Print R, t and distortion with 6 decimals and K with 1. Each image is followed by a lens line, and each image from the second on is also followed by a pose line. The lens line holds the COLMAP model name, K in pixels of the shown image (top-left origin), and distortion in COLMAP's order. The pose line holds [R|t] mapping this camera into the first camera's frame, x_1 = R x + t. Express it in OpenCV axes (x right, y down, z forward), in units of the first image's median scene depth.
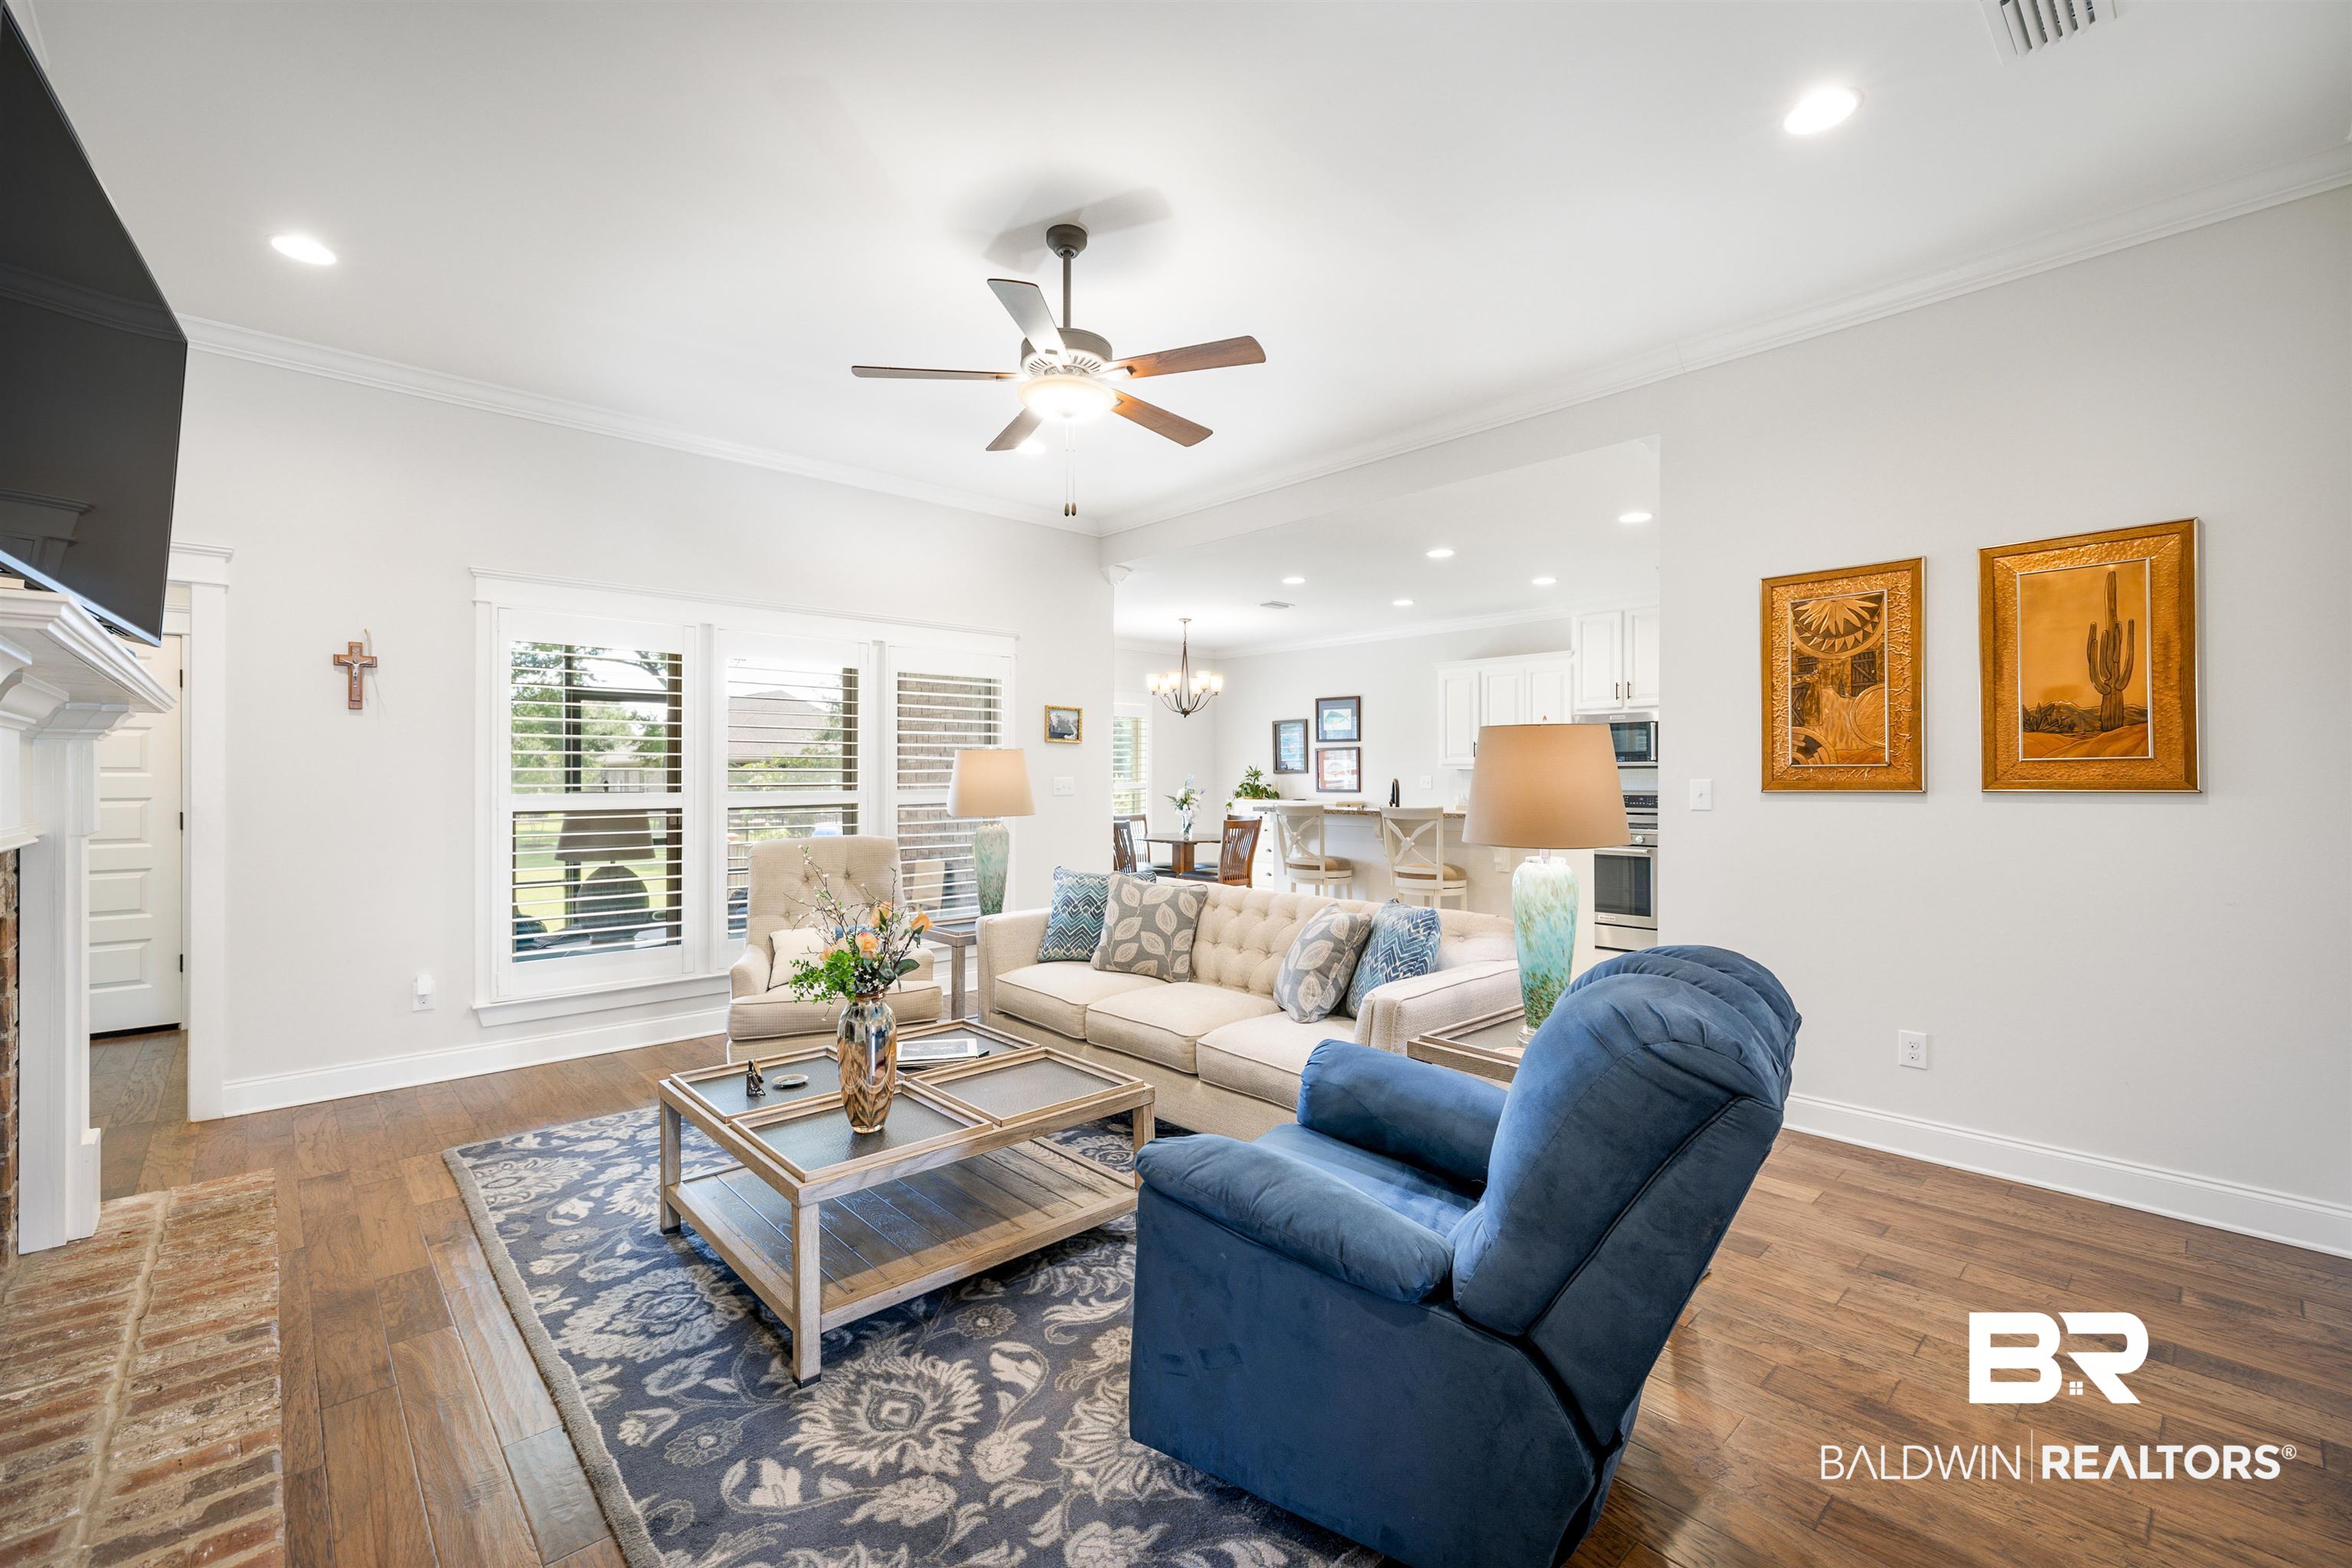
lens RADIAL K [[989.7, 0, 1184.9], [0, 989.7, 779.5], [0, 0, 1]] dist [-0.002456, 0.001067]
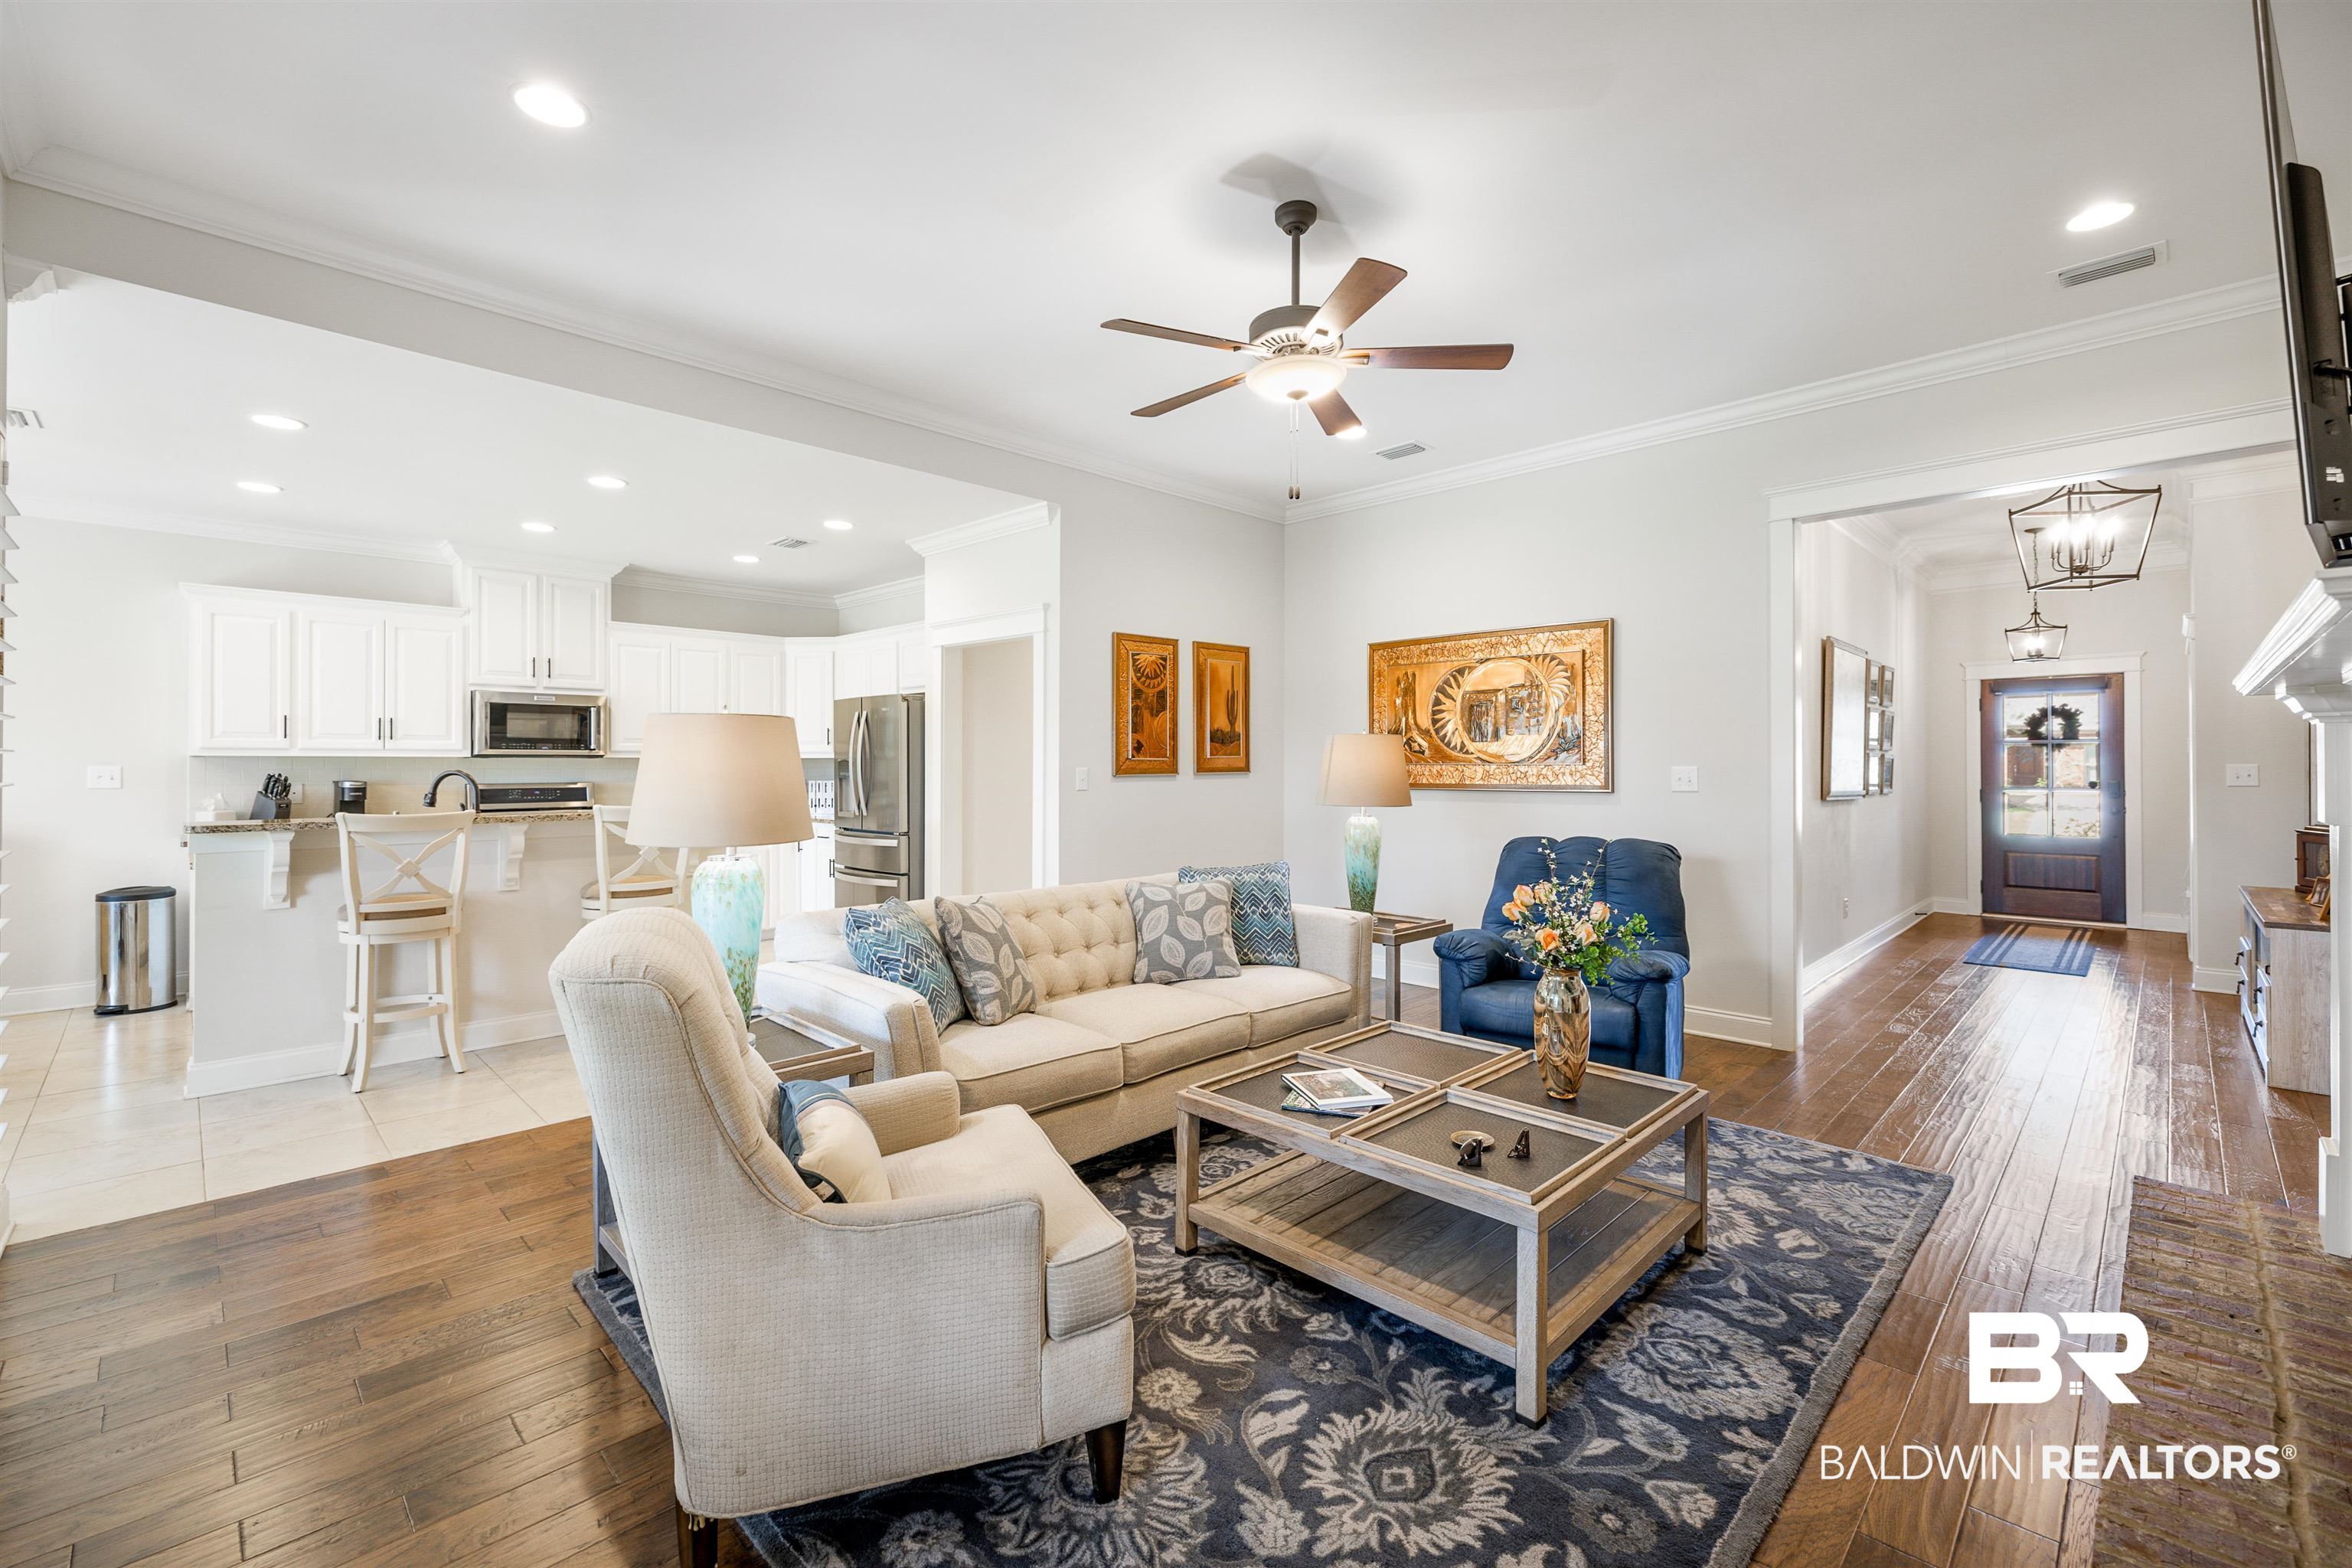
lens RADIAL K [[989.7, 0, 1184.7], [0, 989.7, 764.6], [0, 0, 1]] dist [-0.002456, 0.001067]
pose [[-0.035360, 0.000368, 0.999375, -1.111116], [0.003922, 0.999992, -0.000229, -0.004941], [-0.999367, 0.003912, -0.035361, 1.167184]]
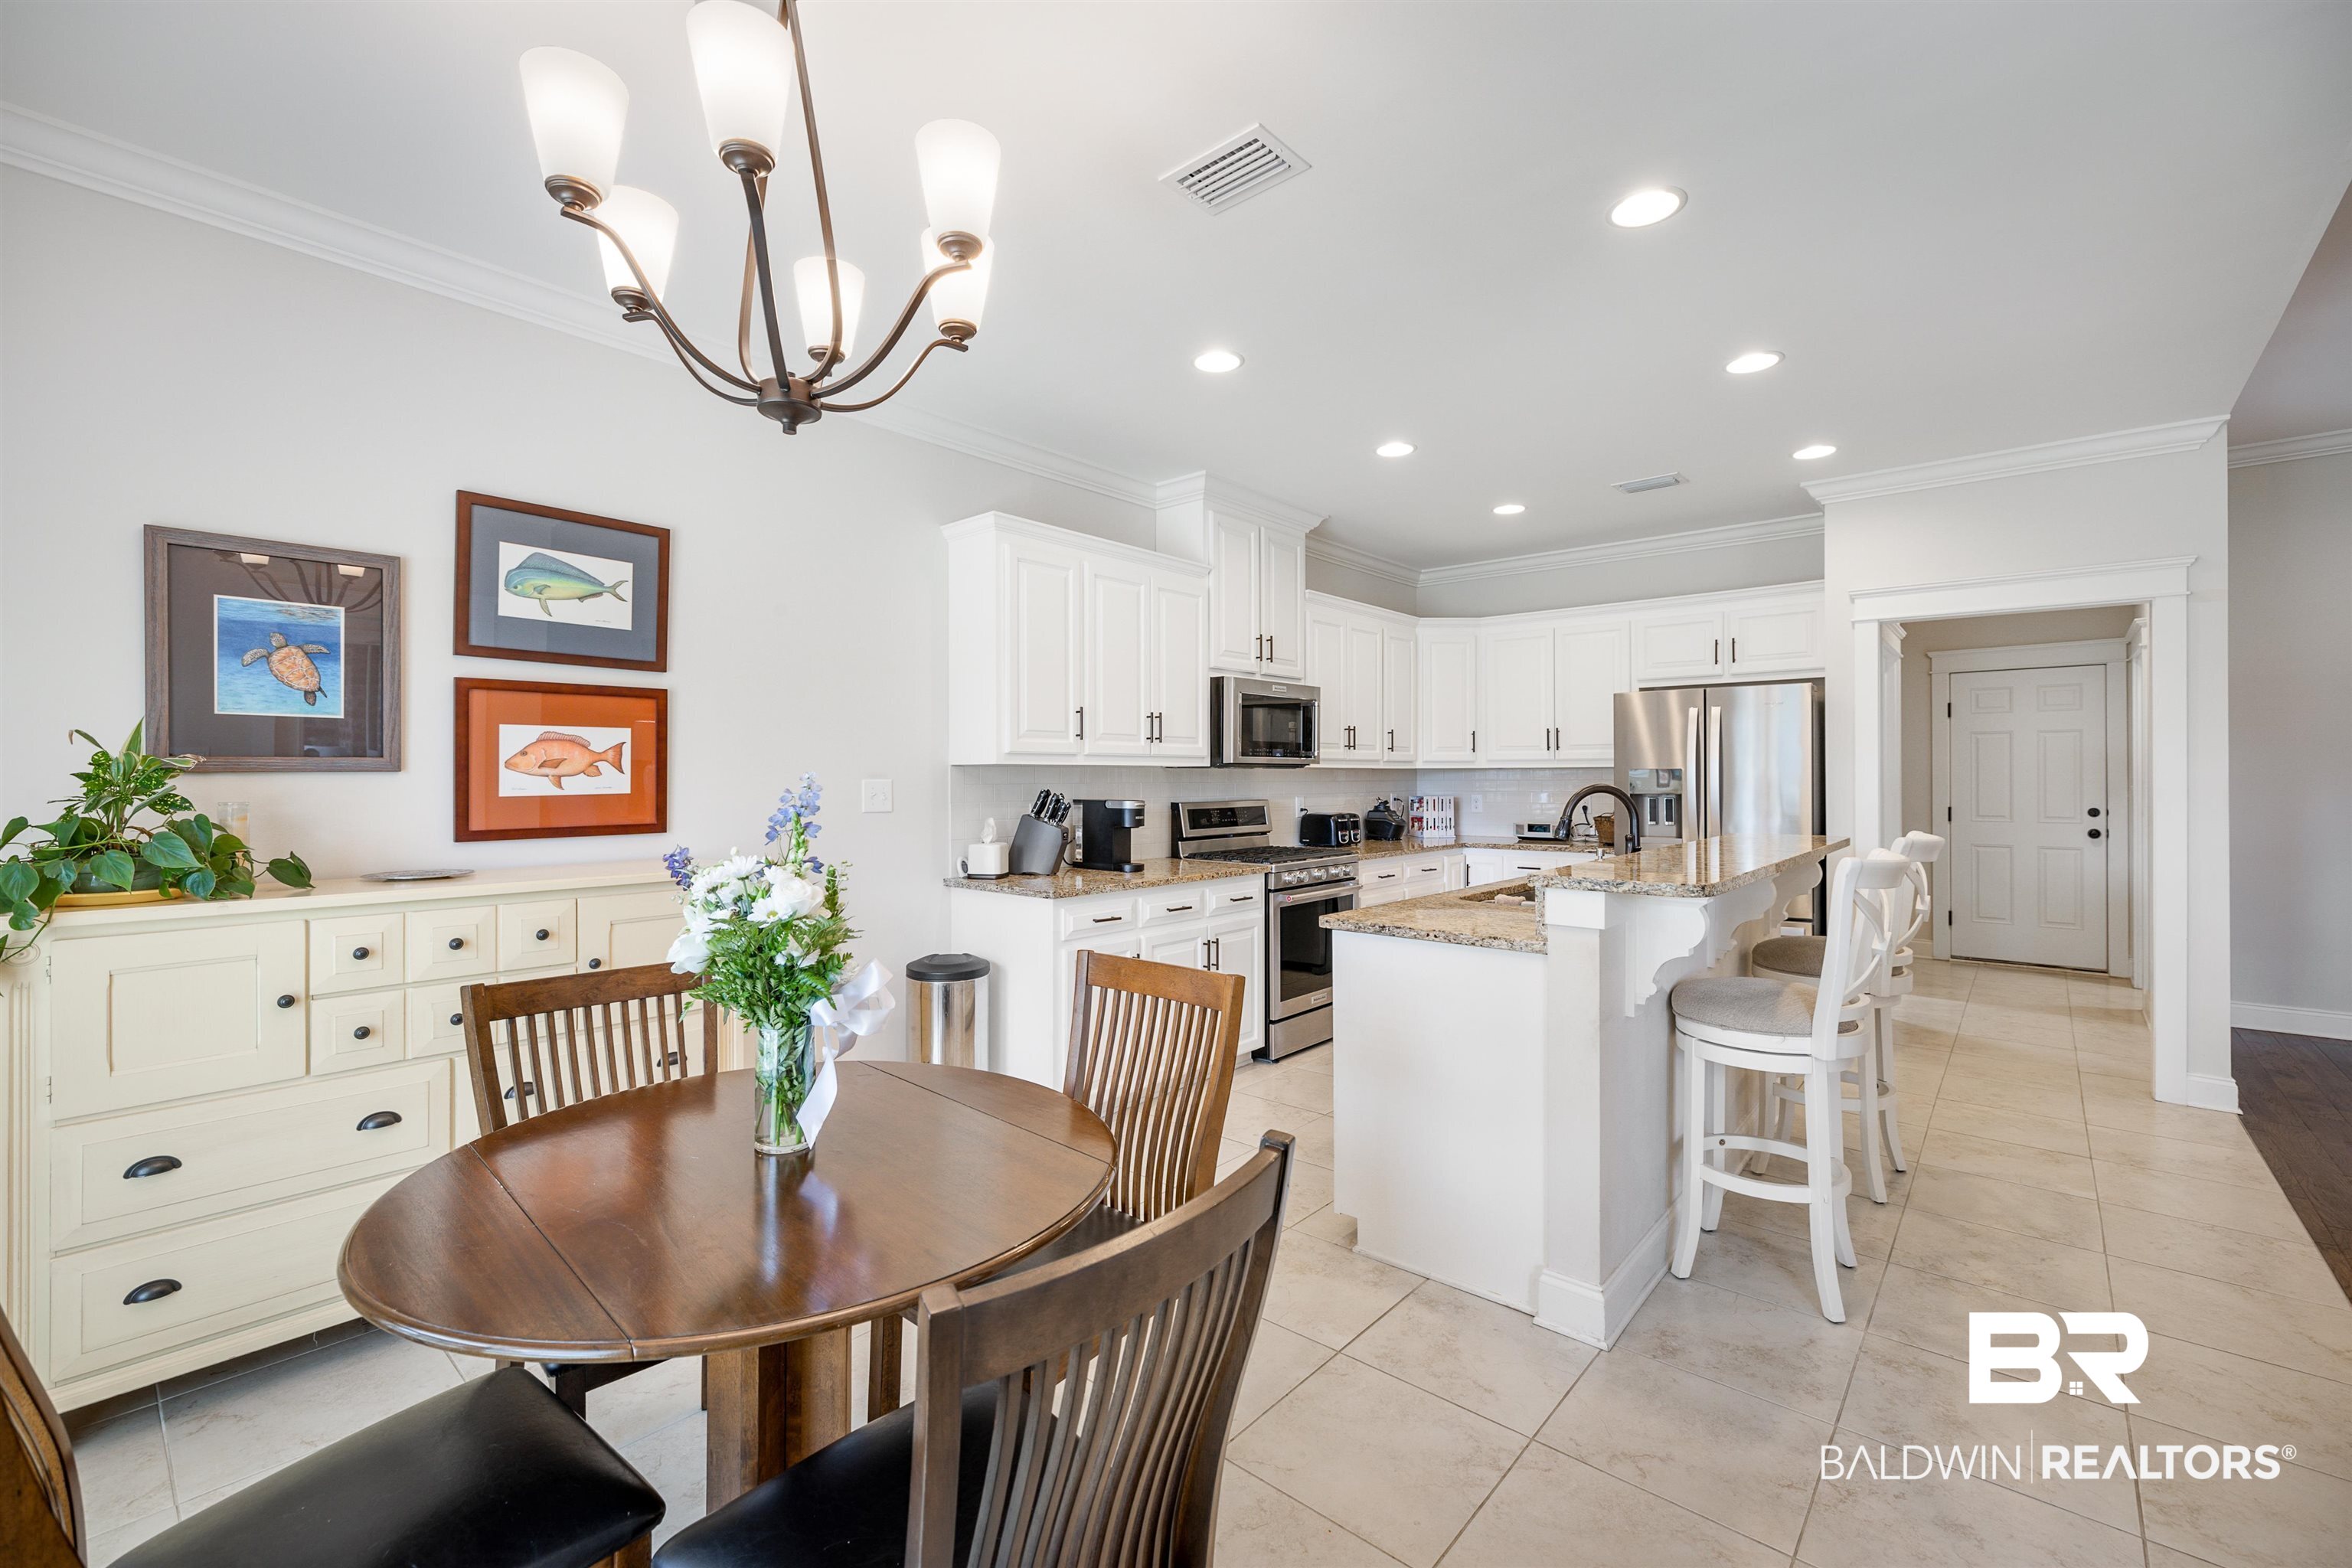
lens RADIAL K [[989.7, 0, 1189.3], [0, 989.7, 777.8], [0, 0, 1]] dist [-0.002456, 0.001067]
pose [[-0.092441, 0.005380, 0.995704, -0.506578], [0.007999, 0.999957, -0.004660, -0.003884], [-0.995686, 0.007534, -0.092480, 2.778817]]
